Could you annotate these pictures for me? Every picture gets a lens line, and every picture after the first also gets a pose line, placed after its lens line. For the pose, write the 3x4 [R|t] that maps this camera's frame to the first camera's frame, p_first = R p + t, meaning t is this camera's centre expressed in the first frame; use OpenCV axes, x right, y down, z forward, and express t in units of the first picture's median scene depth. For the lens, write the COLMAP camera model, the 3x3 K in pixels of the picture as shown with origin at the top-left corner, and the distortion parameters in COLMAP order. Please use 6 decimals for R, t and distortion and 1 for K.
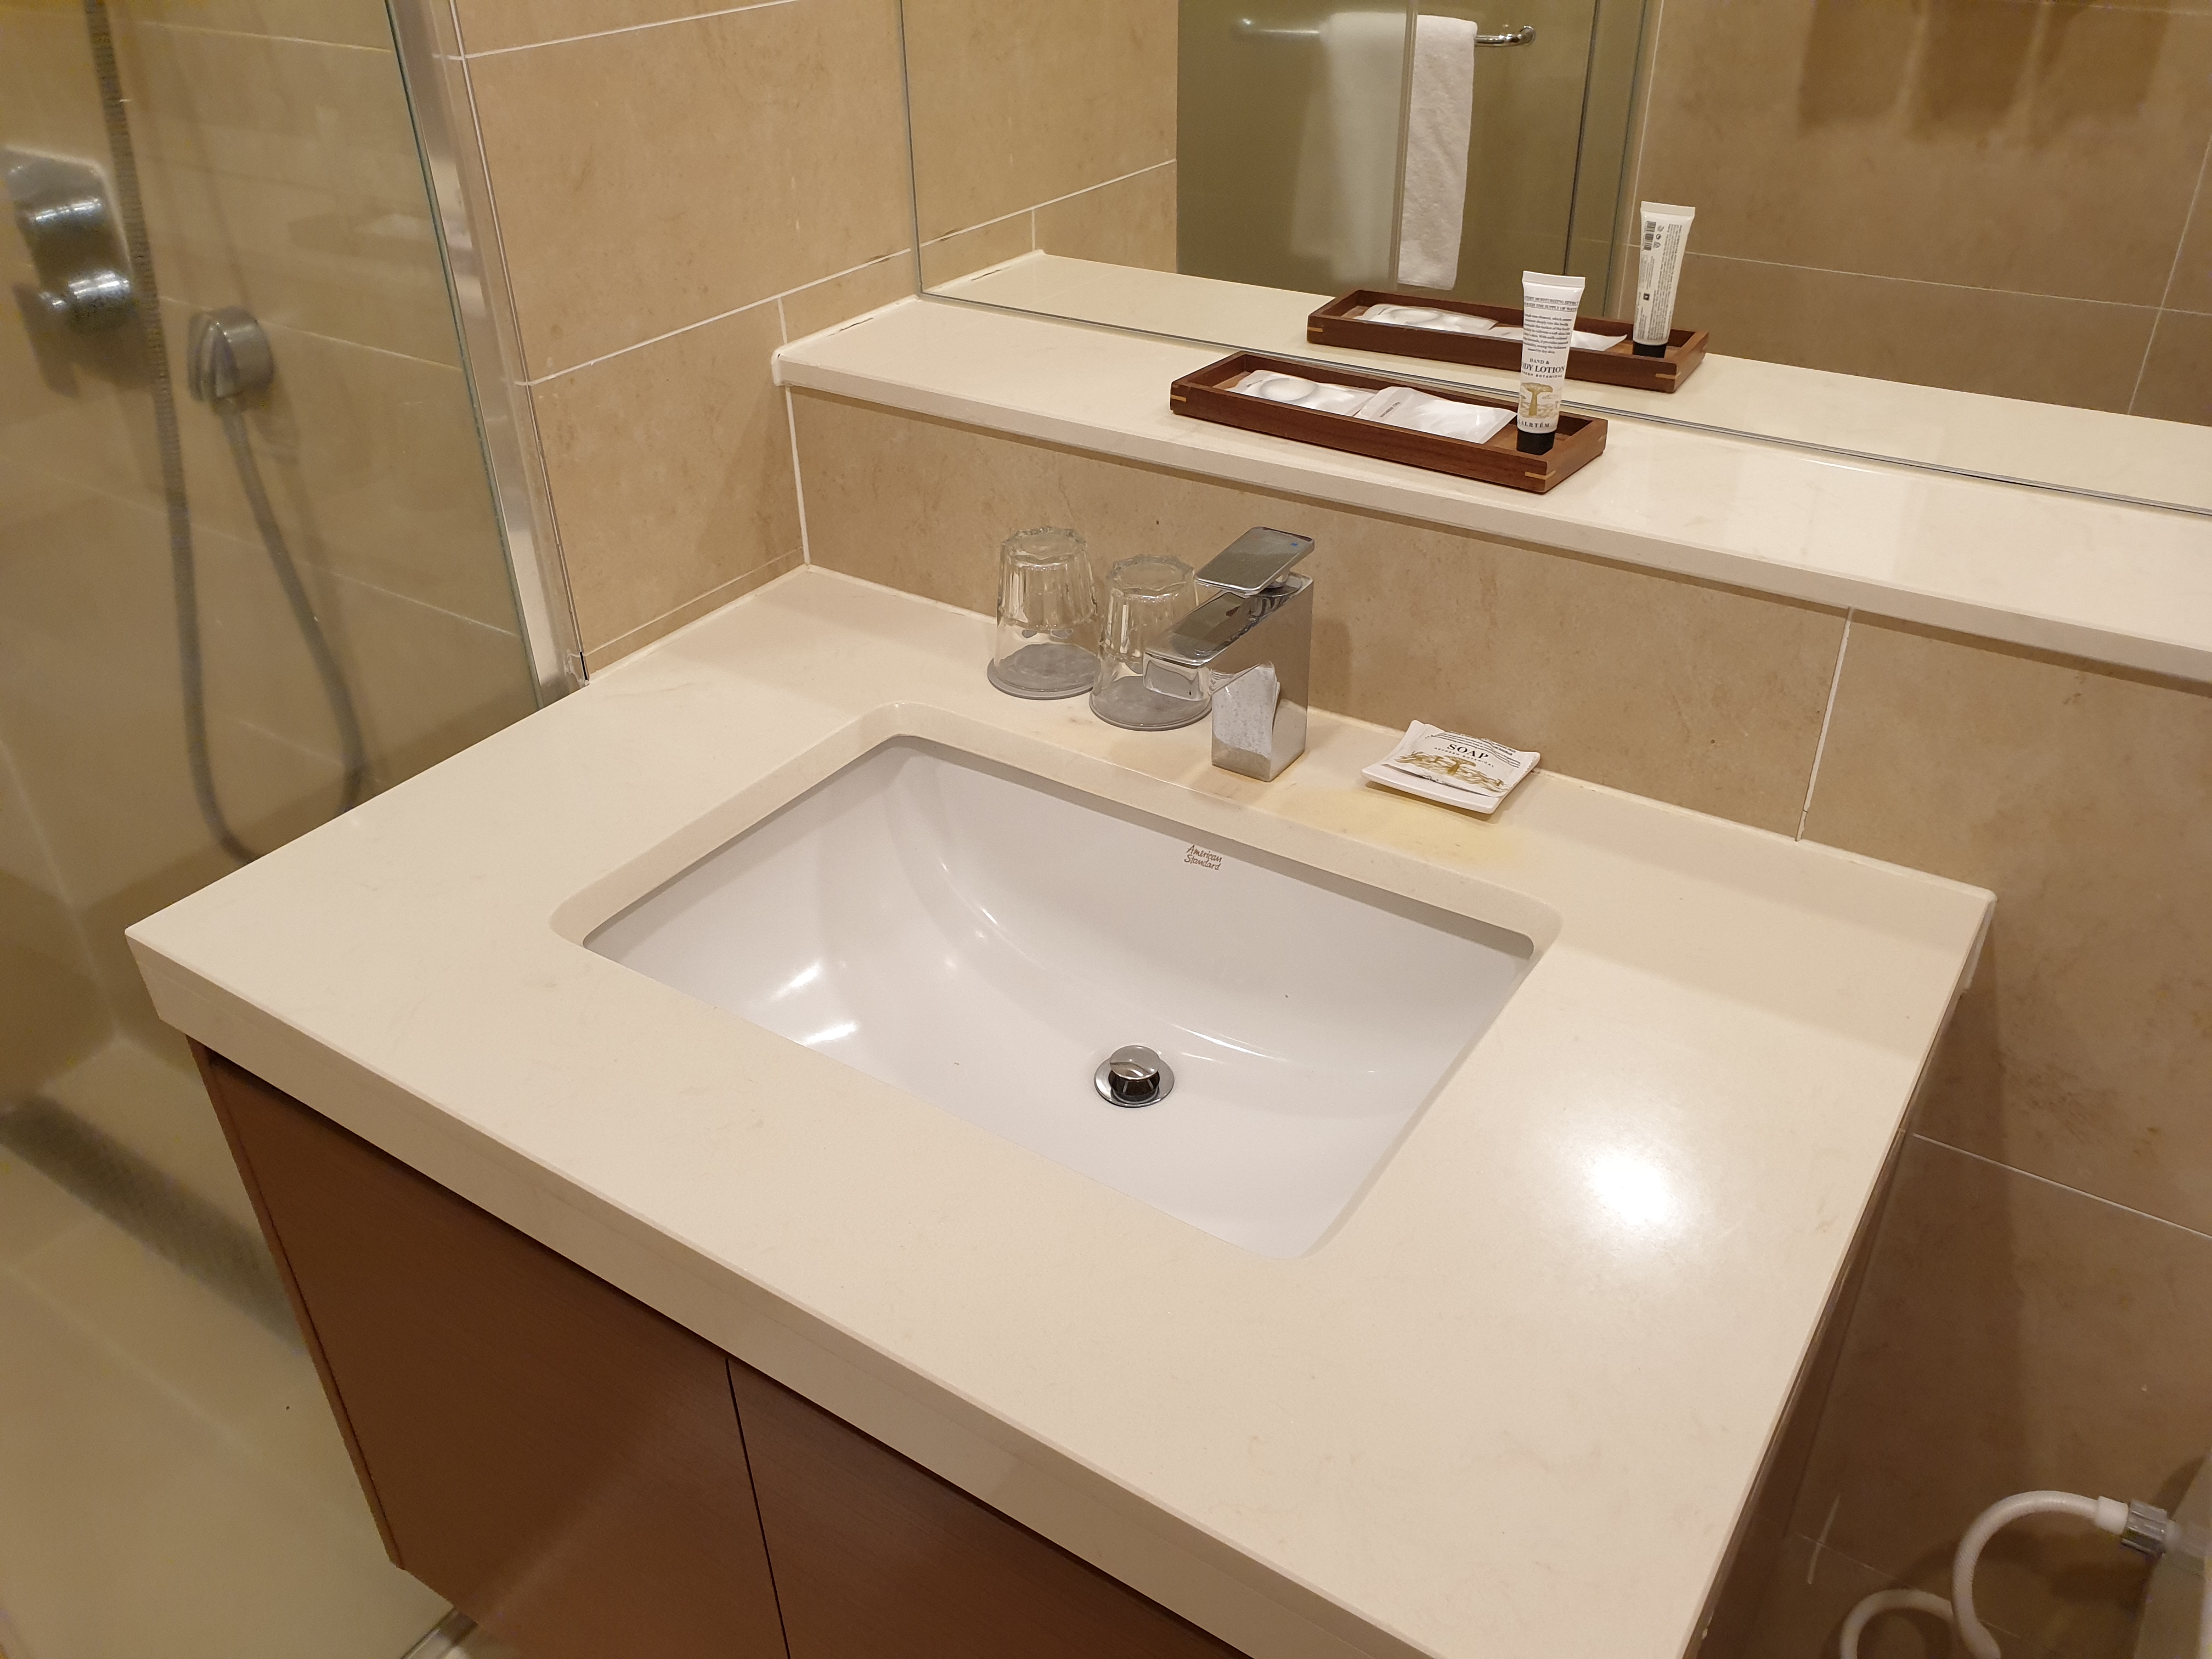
lens RADIAL K [[1770.6, 0, 1107.8], [0, 1770.6, 817.4], [0, 0, 1]] dist [0.015561, -0.000346]
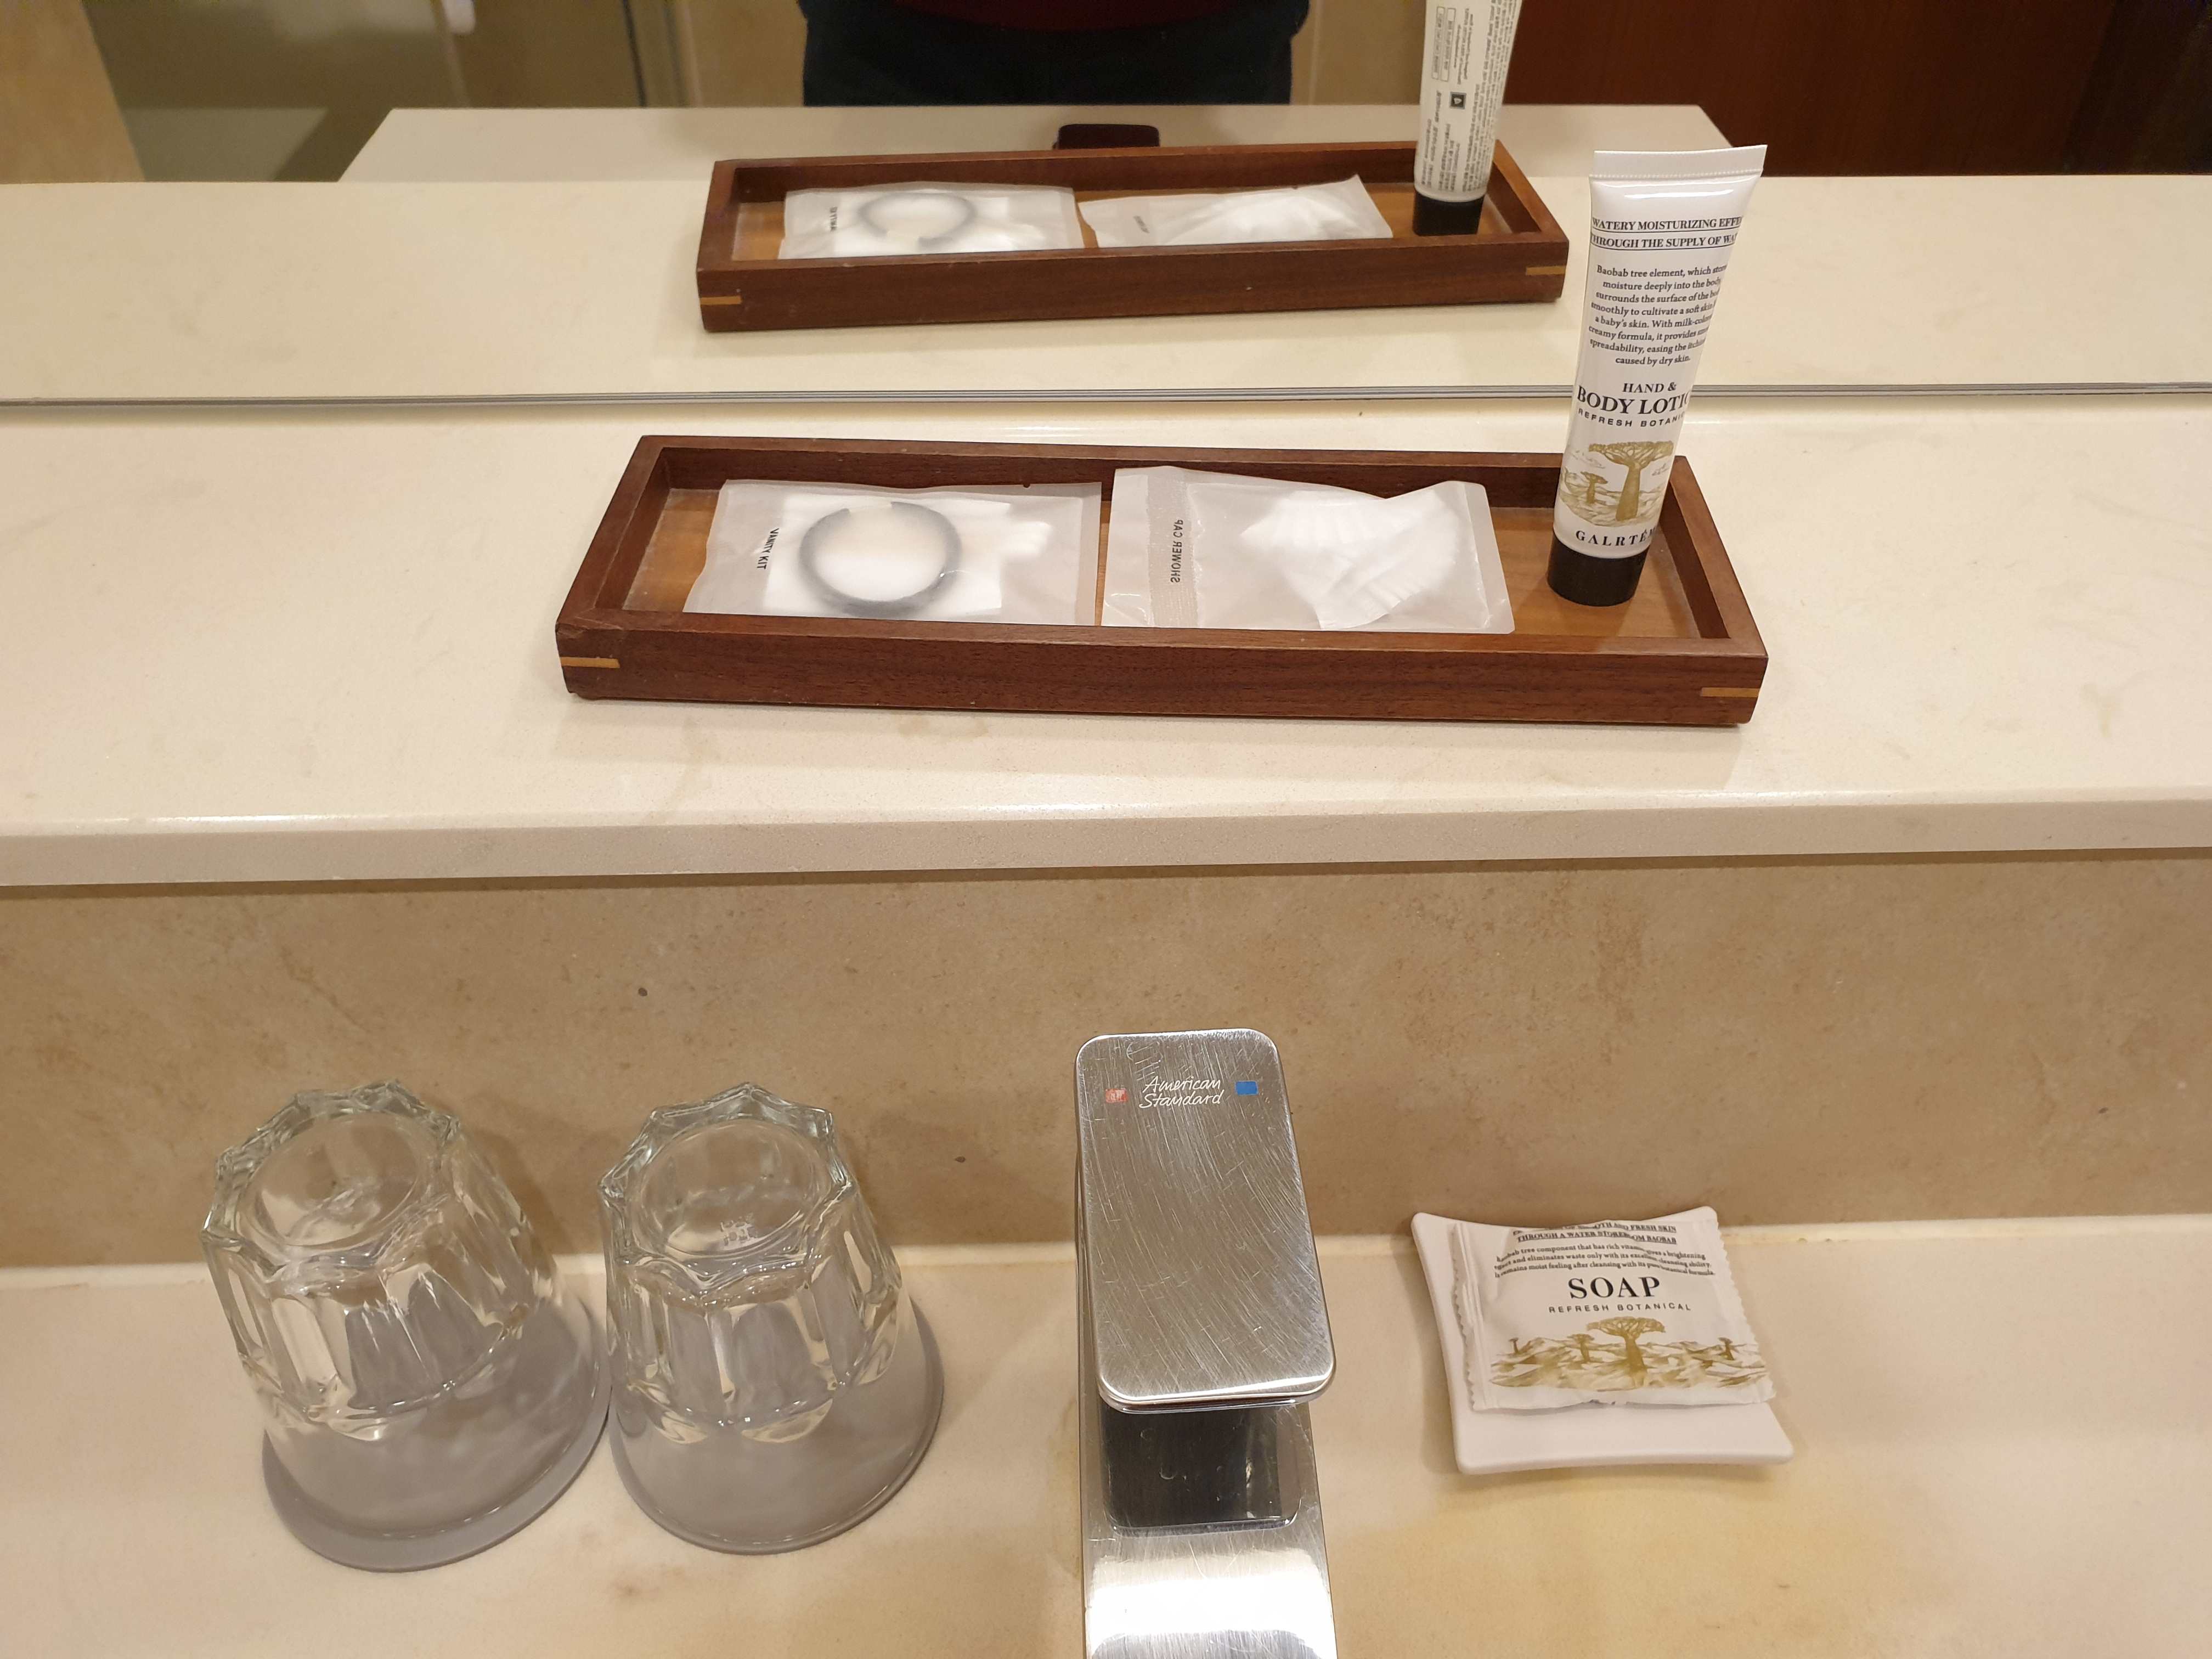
lens RADIAL K [[1727.1, 0, 1106.0], [0, 1727.1, 829.5], [0, 0, 1]] dist [0.004317, 0.006251]
pose [[0.801059, -0.378096, 0.464056, -0.045560], [0.279489, 0.921813, 0.268602, -0.260963], [-0.529330, -0.085468, 0.844100, 0.645996]]
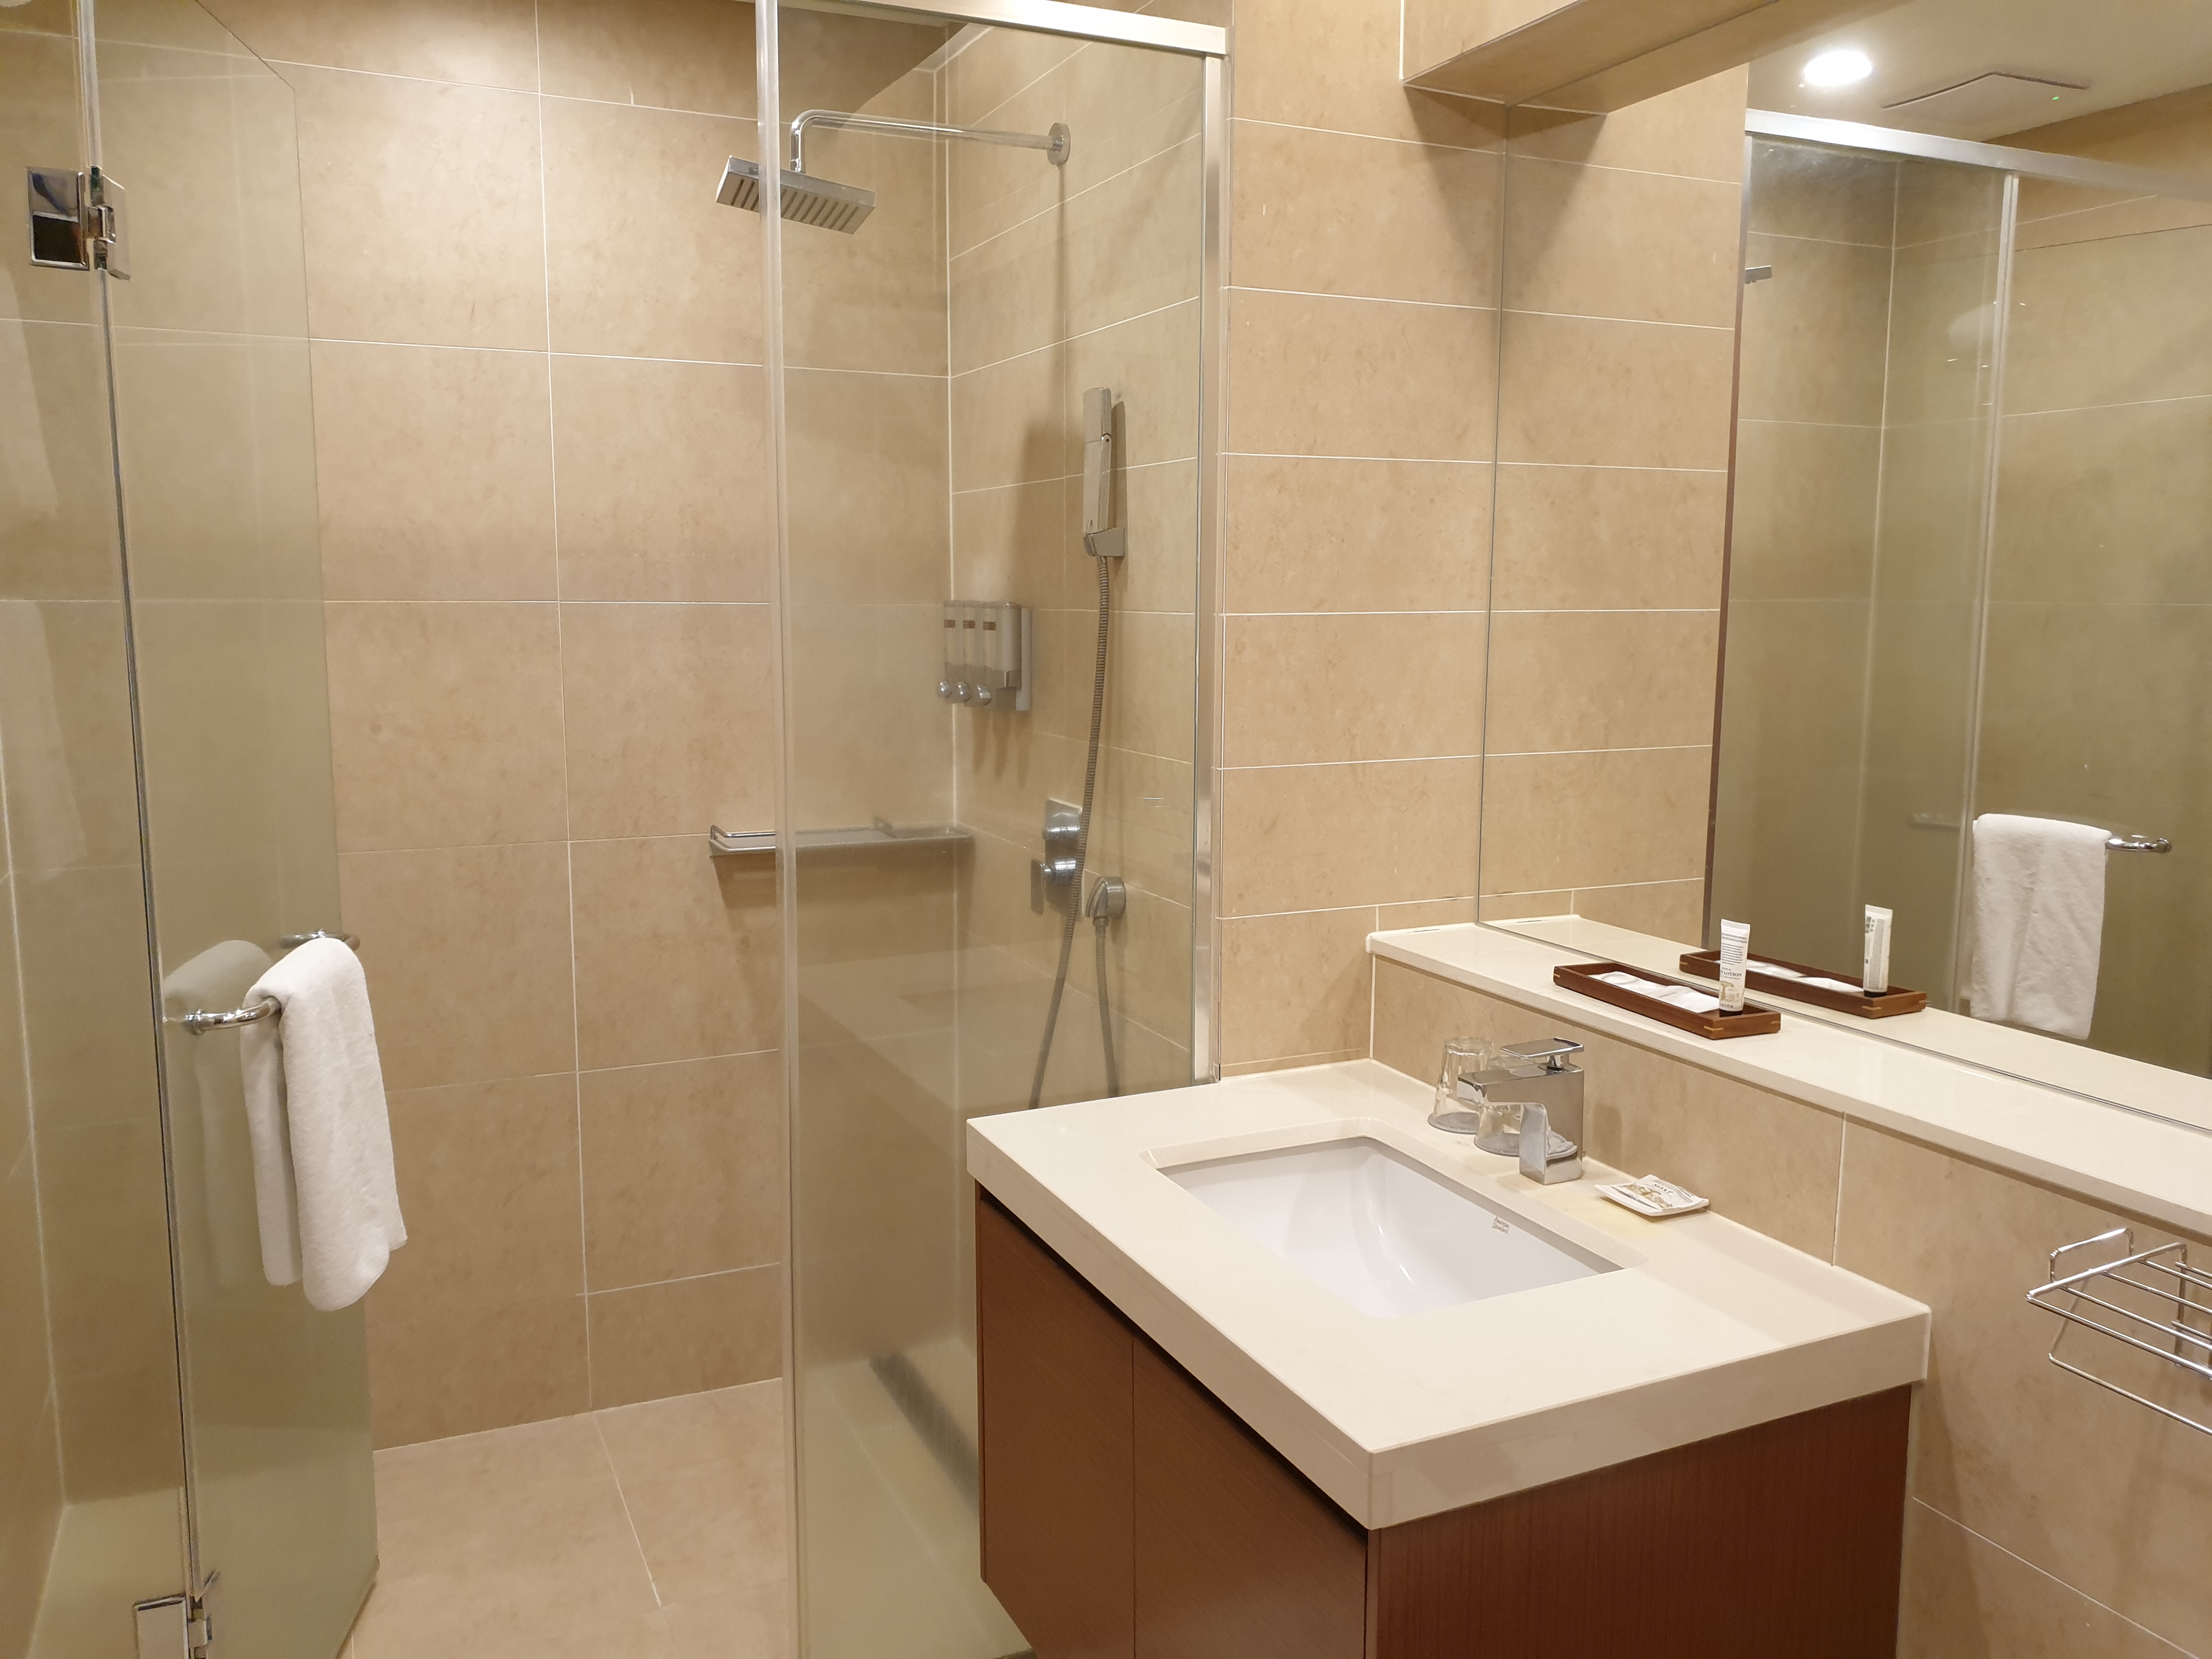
lens RADIAL K [[1696.6, 0, 1106.0], [0, 1696.6, 829.5], [0, 0, 1]] dist [0.106503, 0.002682]
pose [[0.854154, 0.093988, -0.511457, 0.497361], [-0.287237, 0.905152, -0.313362, 0.281726], [0.433493, 0.414568, 0.800135, -0.586981]]
